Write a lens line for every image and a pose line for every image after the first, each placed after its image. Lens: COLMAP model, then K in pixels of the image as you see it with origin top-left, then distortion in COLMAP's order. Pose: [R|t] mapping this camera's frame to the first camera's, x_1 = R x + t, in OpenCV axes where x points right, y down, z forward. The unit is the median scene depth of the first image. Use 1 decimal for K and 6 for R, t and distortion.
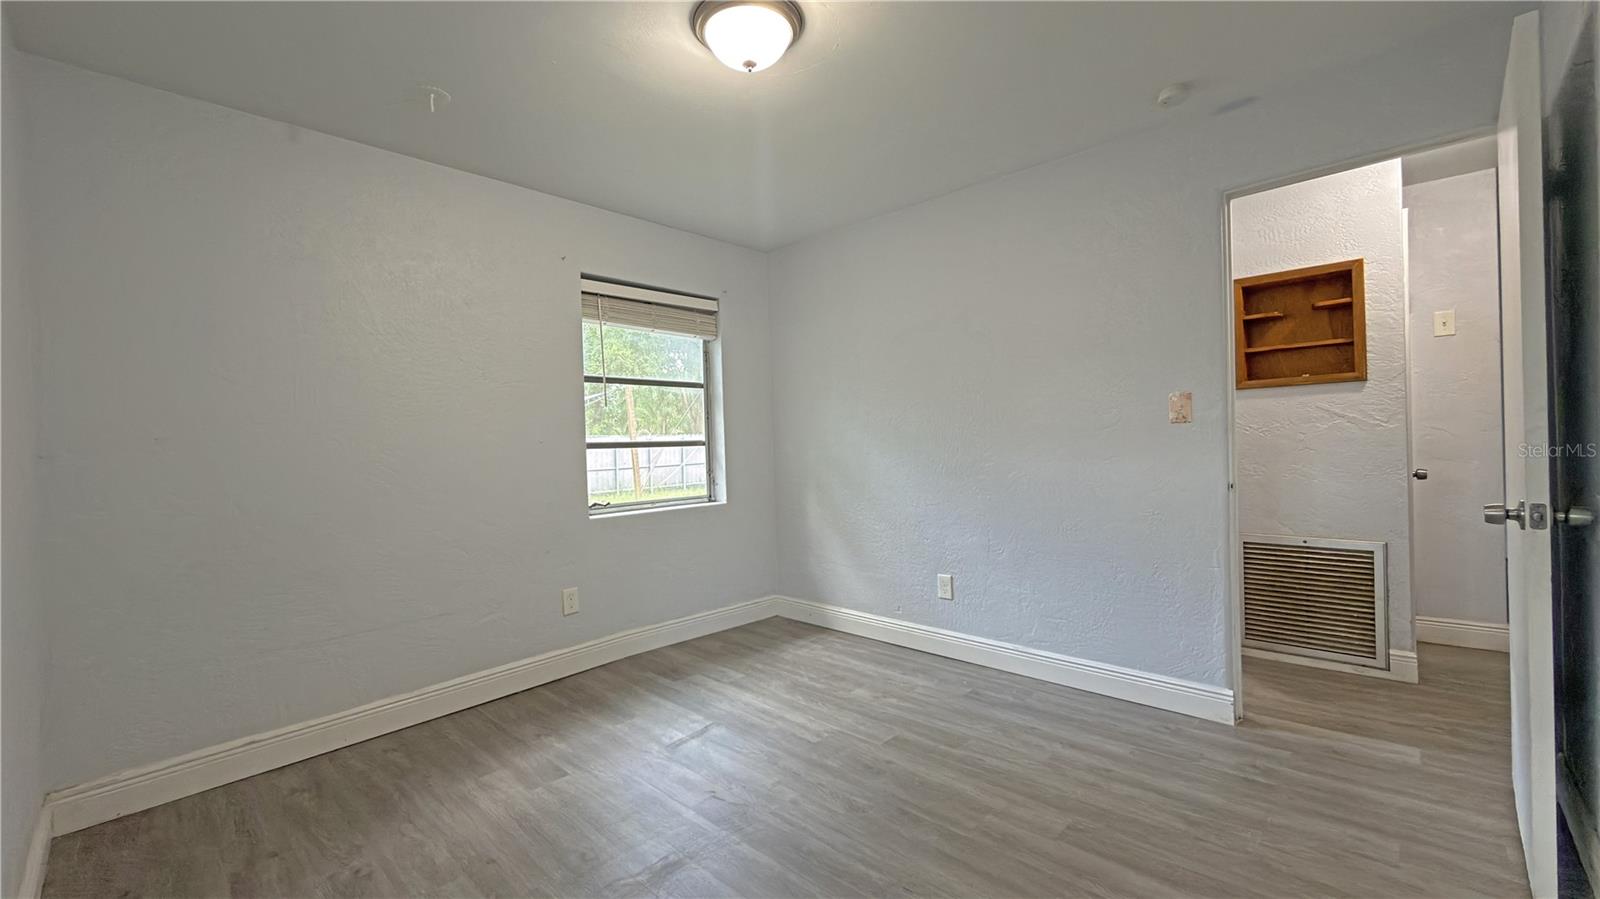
lens RADIAL K [[642.3, 0, 801.5], [0, 642.3, 444.9], [0, 0, 1]] dist [0.006945, 0.000072]
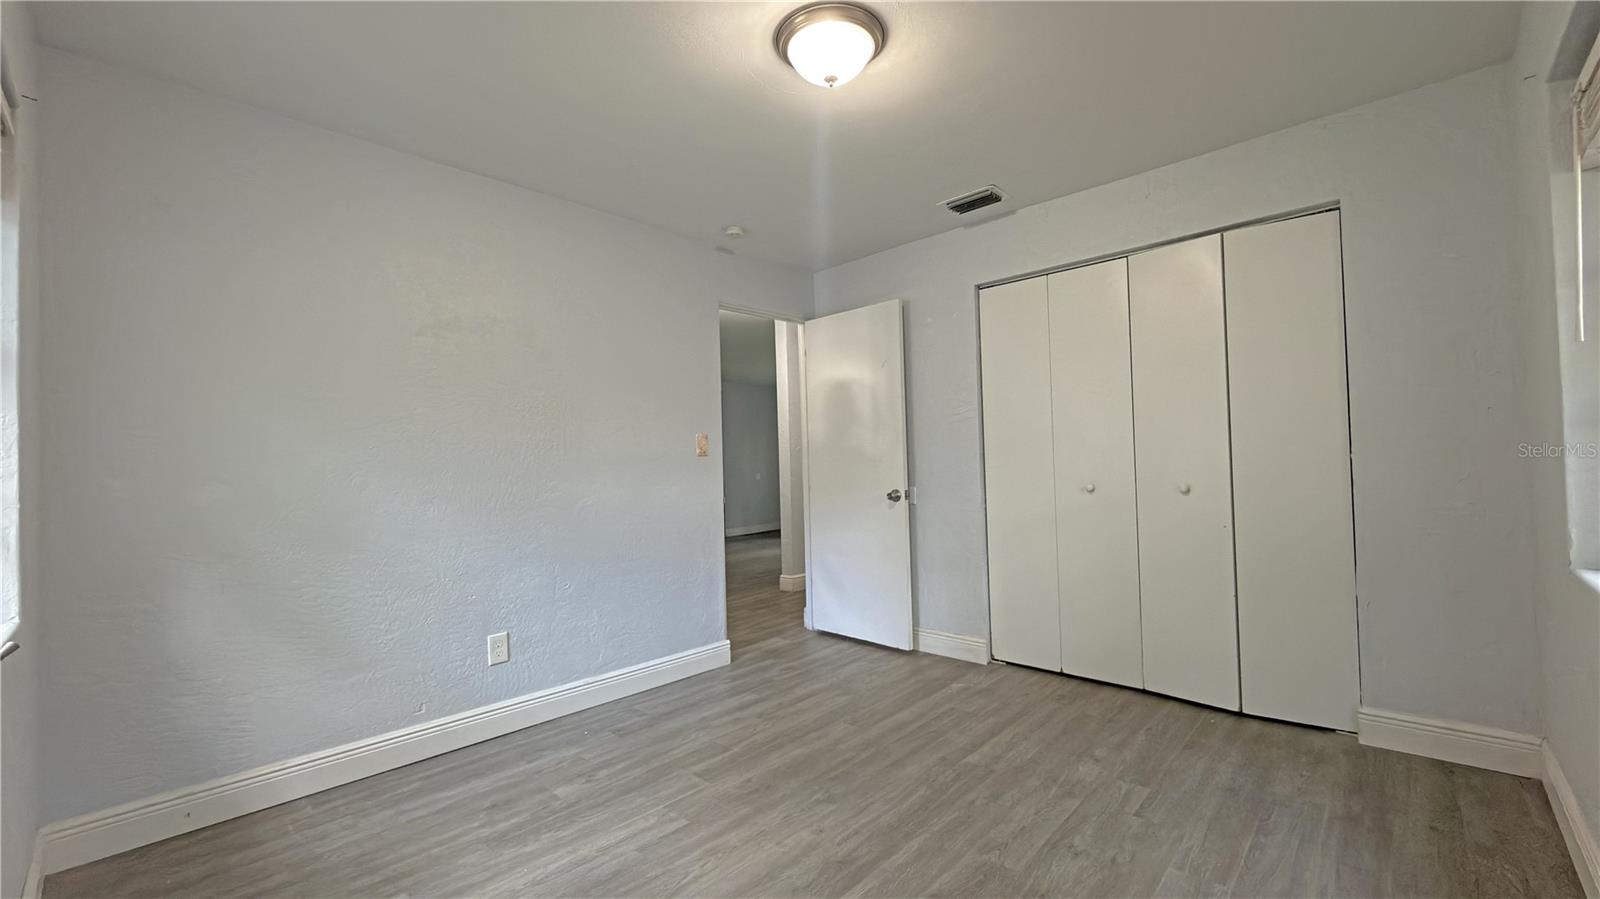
lens RADIAL K [[642.3, 0, 801.8], [0, 642.3, 457.6], [0, 0, 1]] dist [0.006945, 0.000072]
pose [[-0.012676, 0.047274, 0.998802, -0.761400], [0.024954, 0.998586, -0.046947, 0.036819], [-0.999608, 0.024329, -0.013837, 0.791276]]
